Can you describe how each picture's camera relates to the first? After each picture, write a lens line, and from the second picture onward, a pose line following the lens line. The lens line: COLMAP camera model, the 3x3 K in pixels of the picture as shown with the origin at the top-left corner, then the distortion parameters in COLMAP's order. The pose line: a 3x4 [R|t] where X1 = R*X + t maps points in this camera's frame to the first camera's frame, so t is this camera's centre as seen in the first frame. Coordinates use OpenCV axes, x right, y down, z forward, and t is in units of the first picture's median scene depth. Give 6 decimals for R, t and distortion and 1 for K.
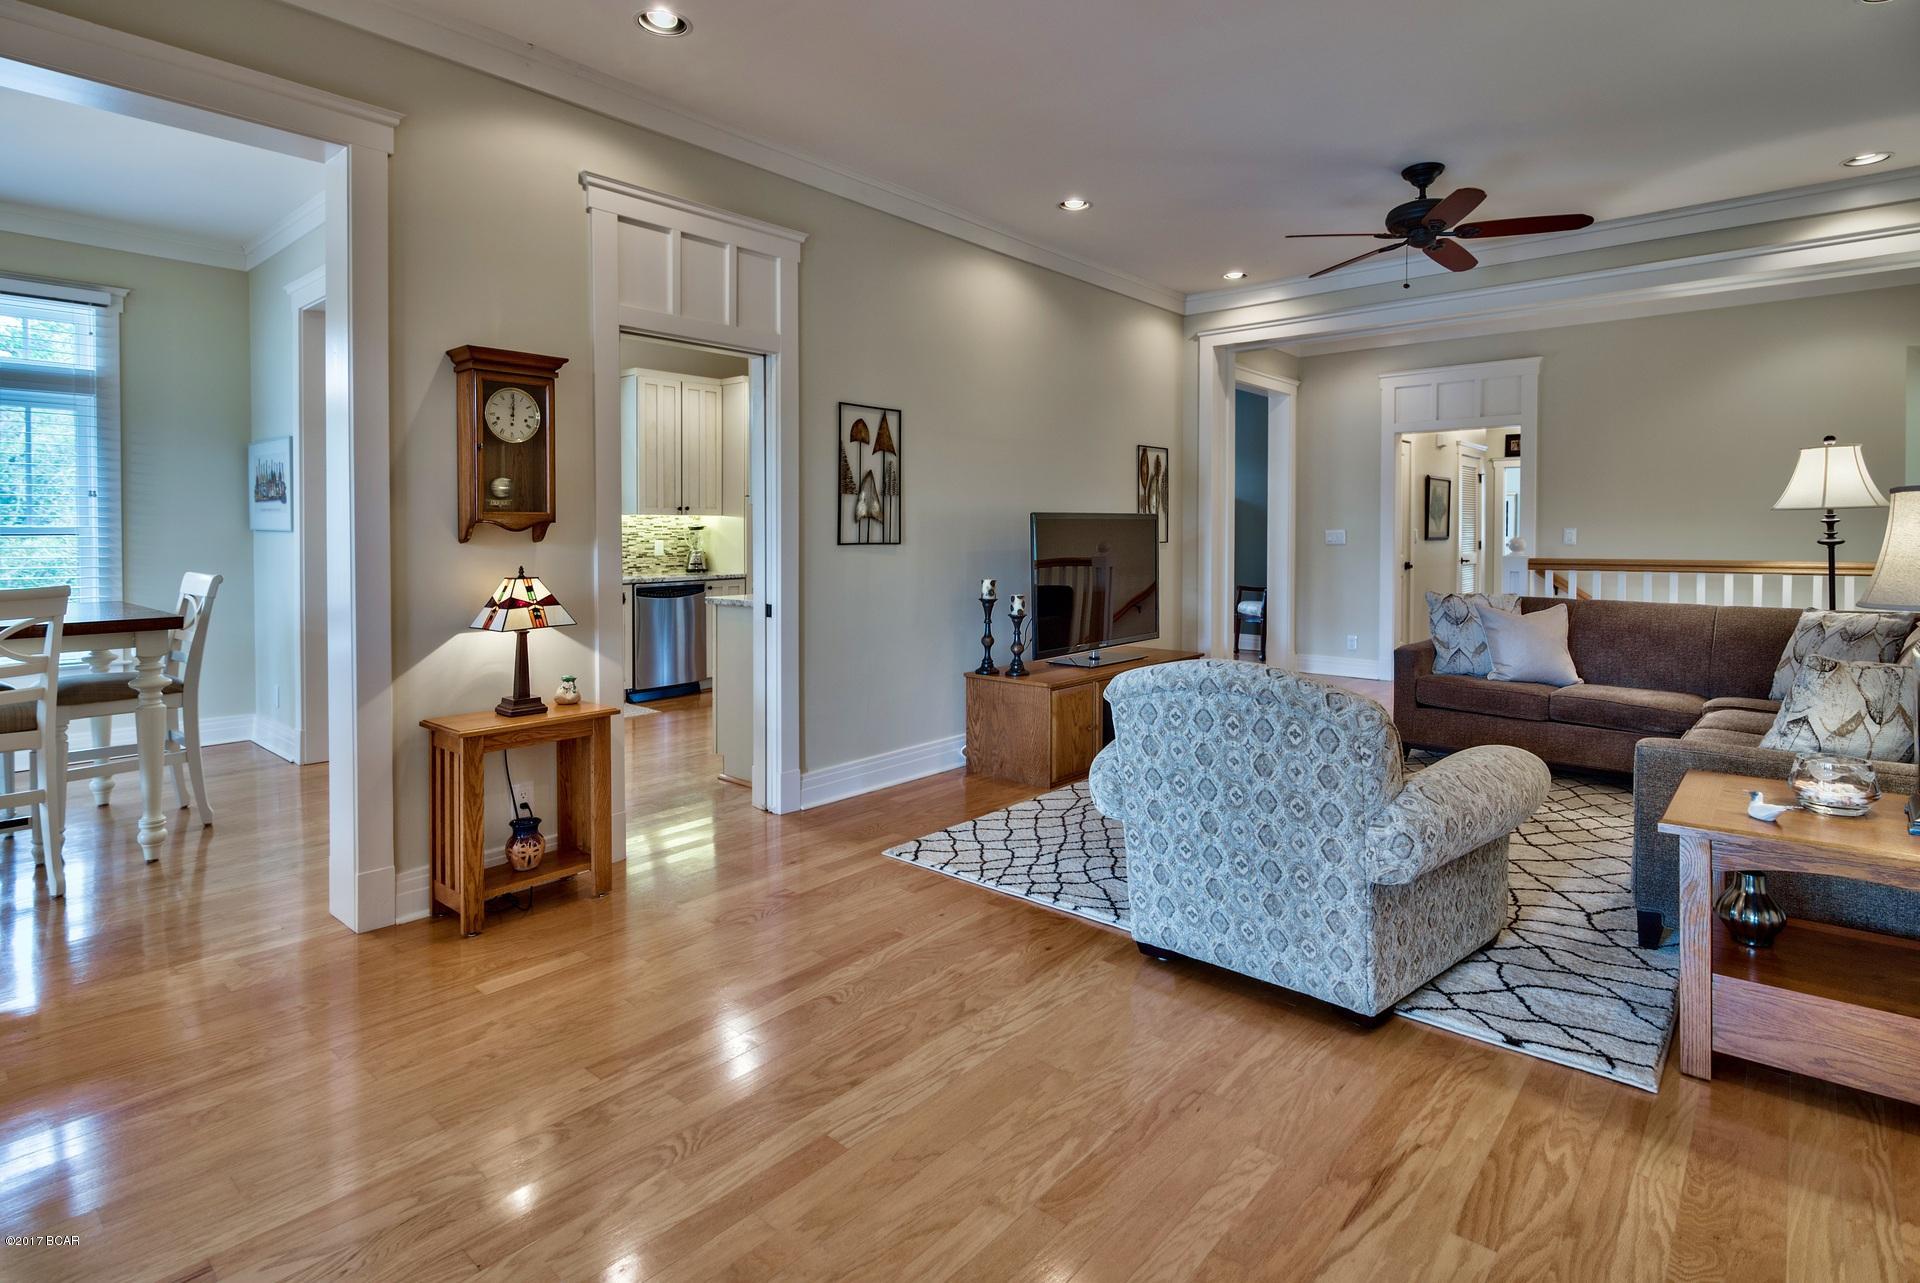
lens RADIAL K [[972.0, 0, 983.3], [0, 972.0, 557.5], [0, 0, 1]] dist [-0.009507, 0.005116]
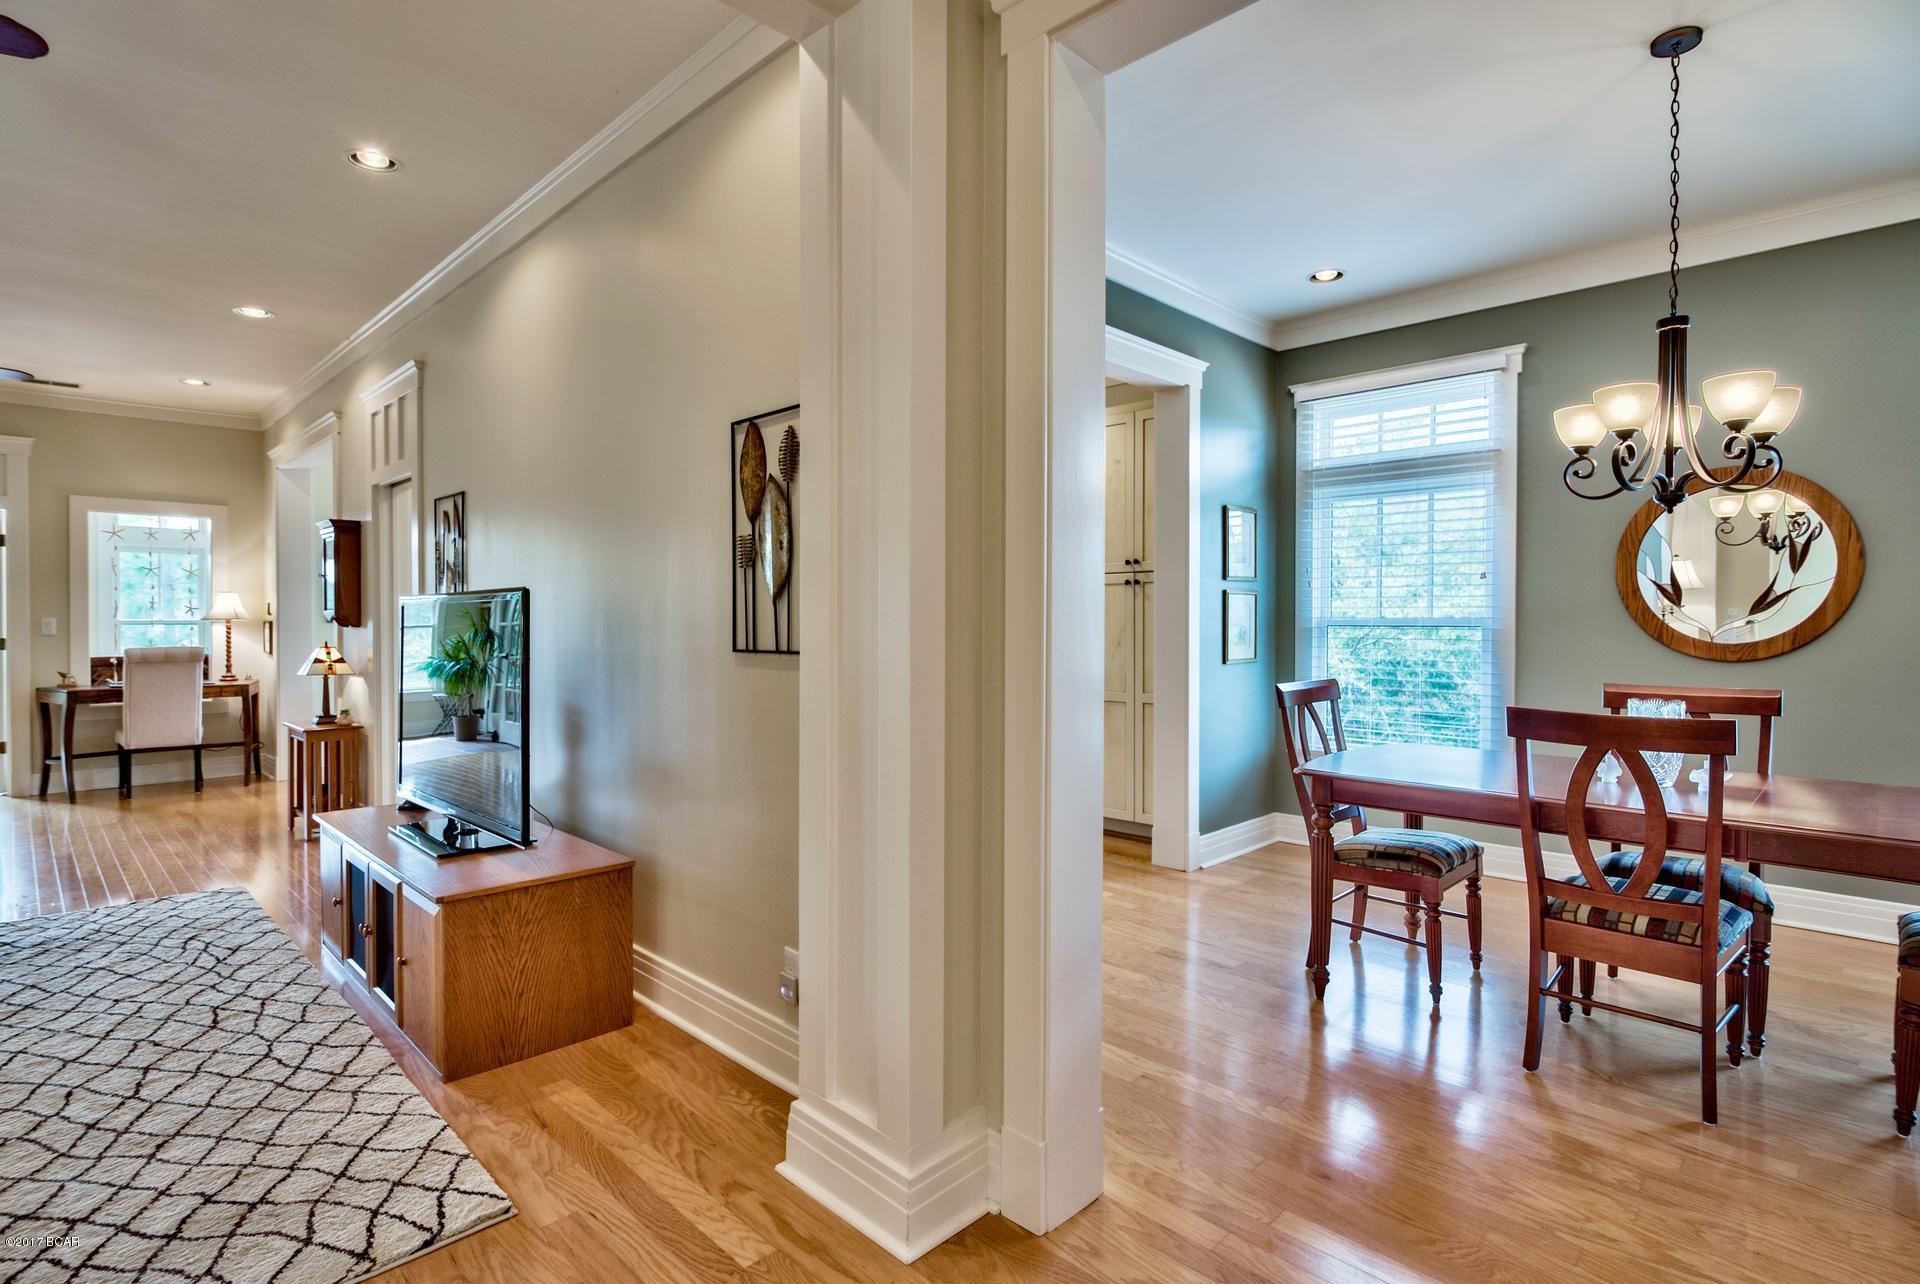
lens RADIAL K [[972.0, 0, 950.9], [0, 972.0, 622.9], [0, 0, 1]] dist [-0.009507, 0.005116]
pose [[-0.093852, 0.003023, -0.995582, 0.801945], [-0.028958, 0.999564, 0.005765, -0.044937], [0.995165, 0.029371, -0.093724, 1.573564]]
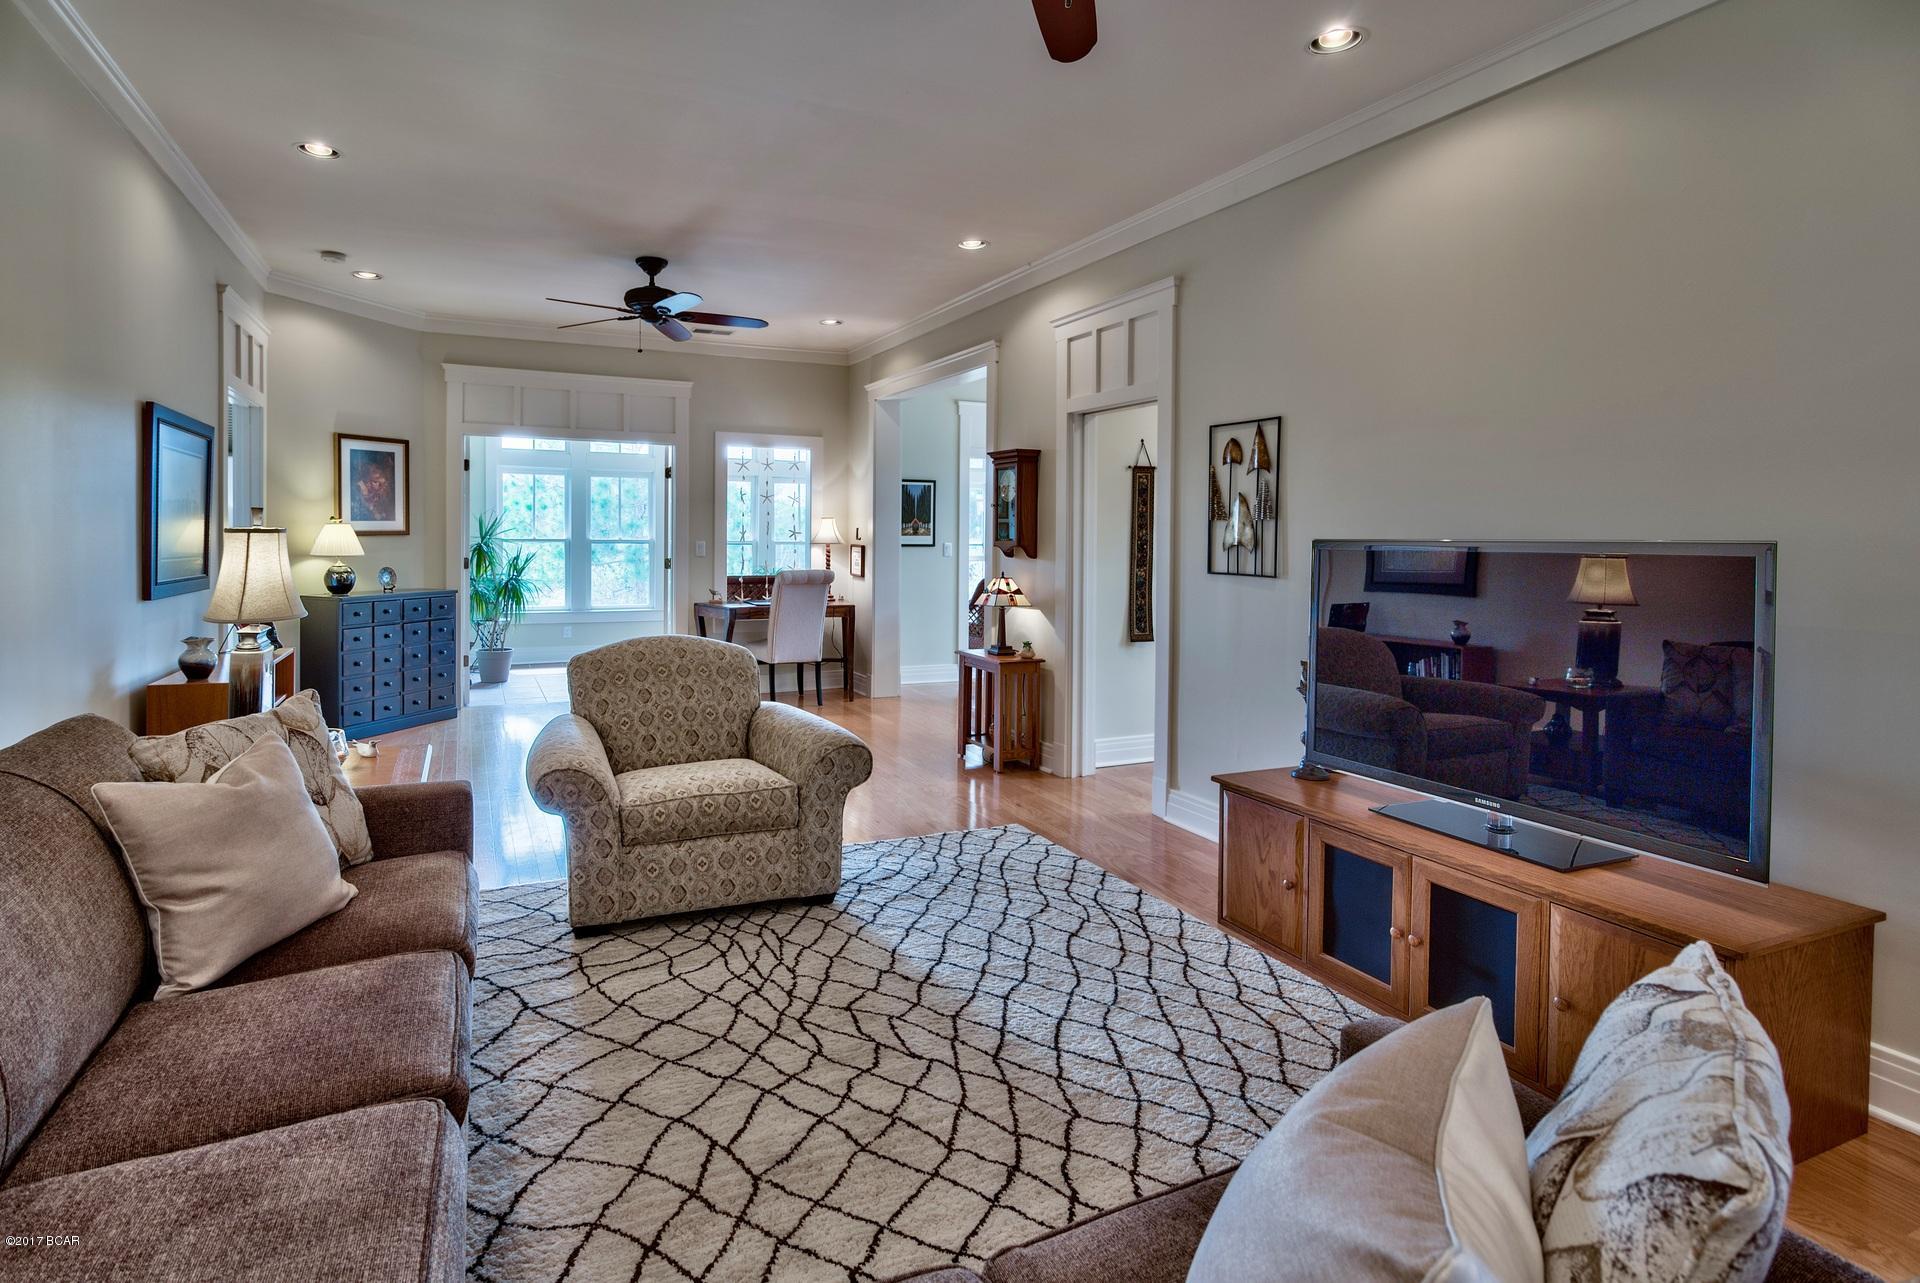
lens RADIAL K [[972.0, 0, 869.1], [0, 972.0, 554.7], [0, 0, 1]] dist [-0.009507, 0.005116]
pose [[-0.450648, 0.014692, -0.892581, 0.823625], [-0.037749, 0.998657, 0.035497, -0.050442], [0.891903, 0.049691, -0.449488, 1.079065]]
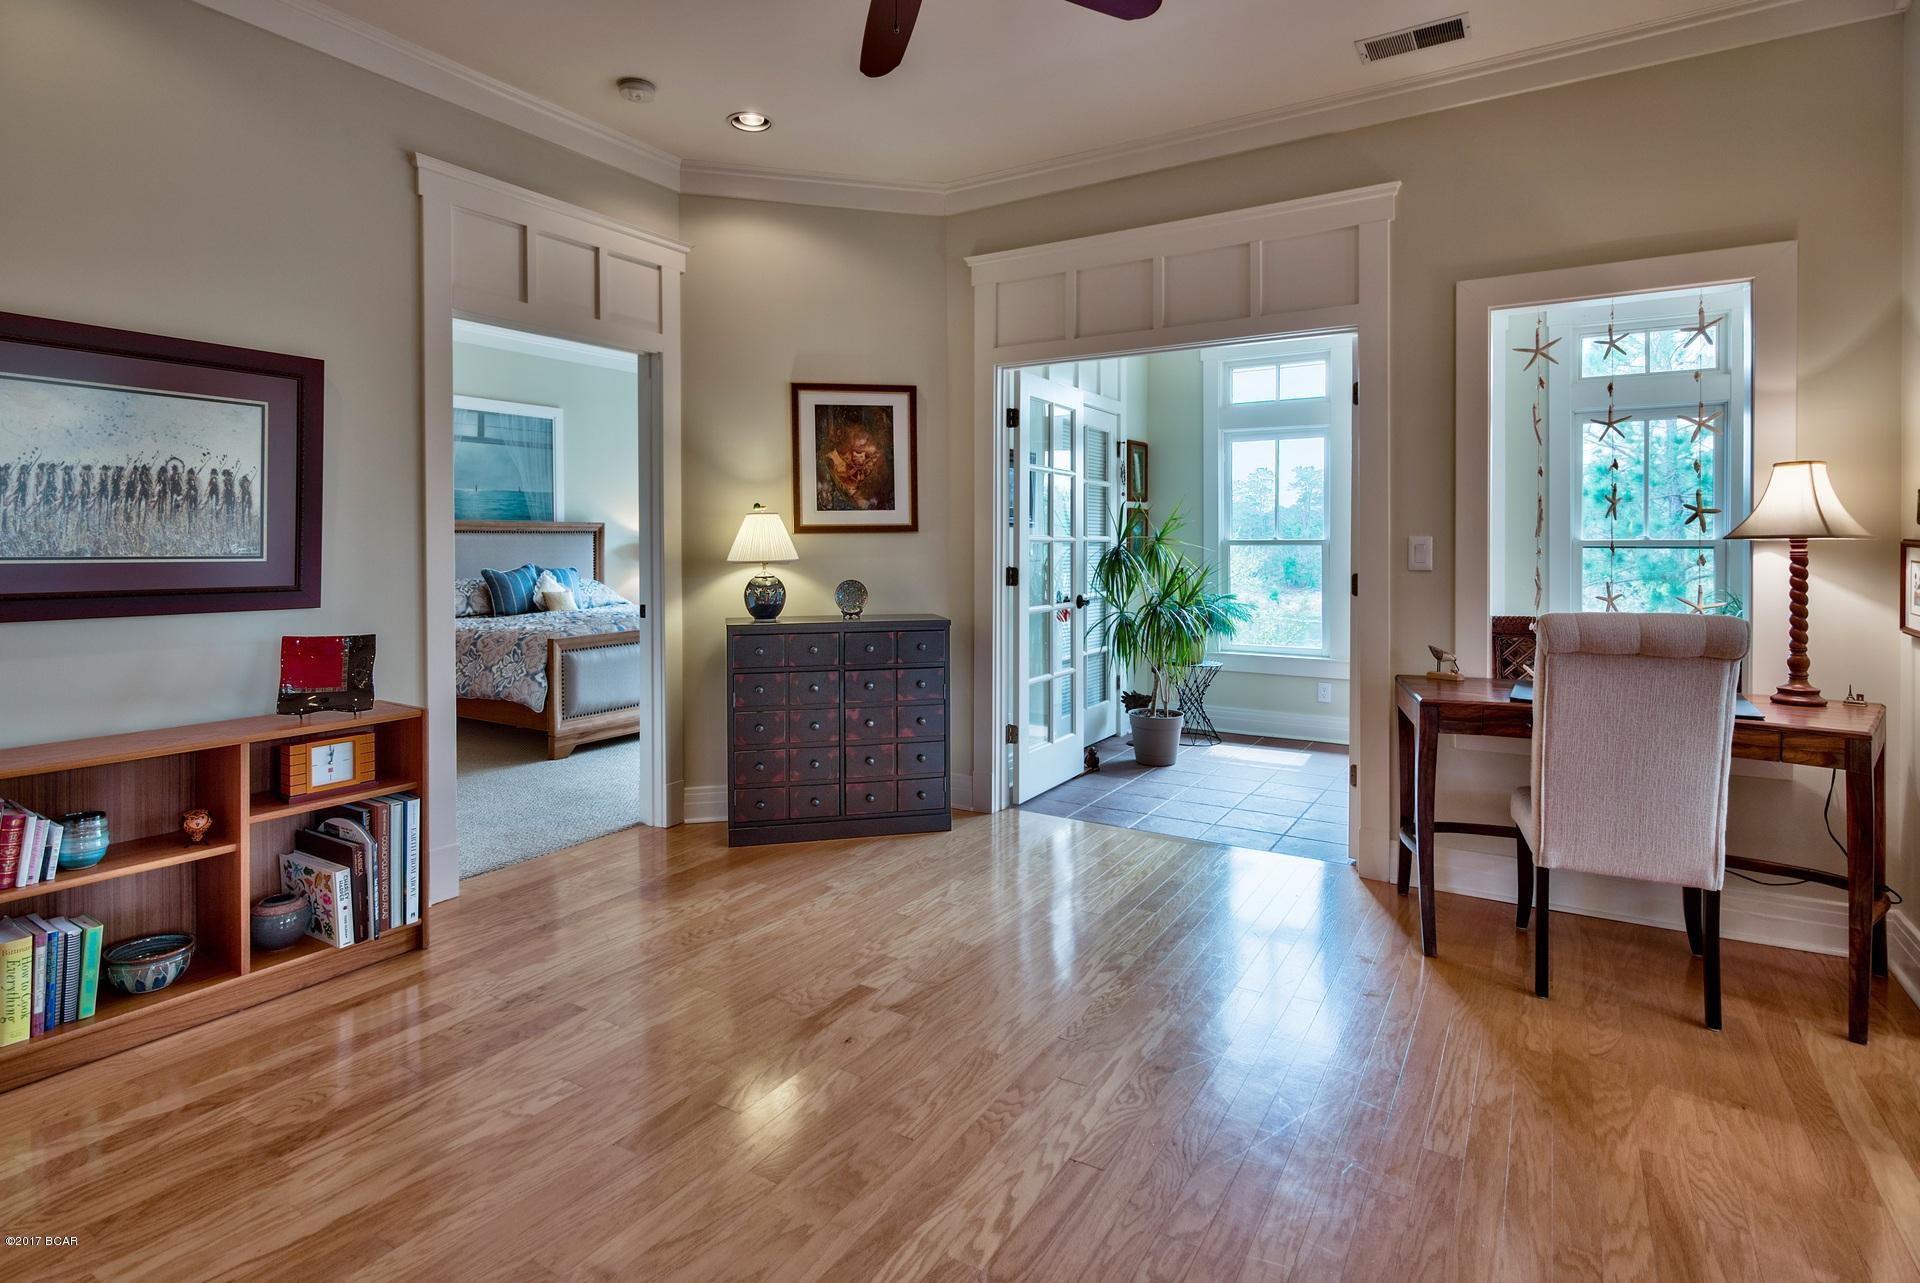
lens RADIAL K [[972.0, 0, 972.1], [0, 972.0, 552.3], [0, 0, 1]] dist [-0.009507, 0.005116]
pose [[-0.986621, 0.003254, -0.162998, -0.075125], [-0.003391, 0.999175, 0.040474, -0.020004], [0.162995, 0.040485, -0.985796, 0.745278]]
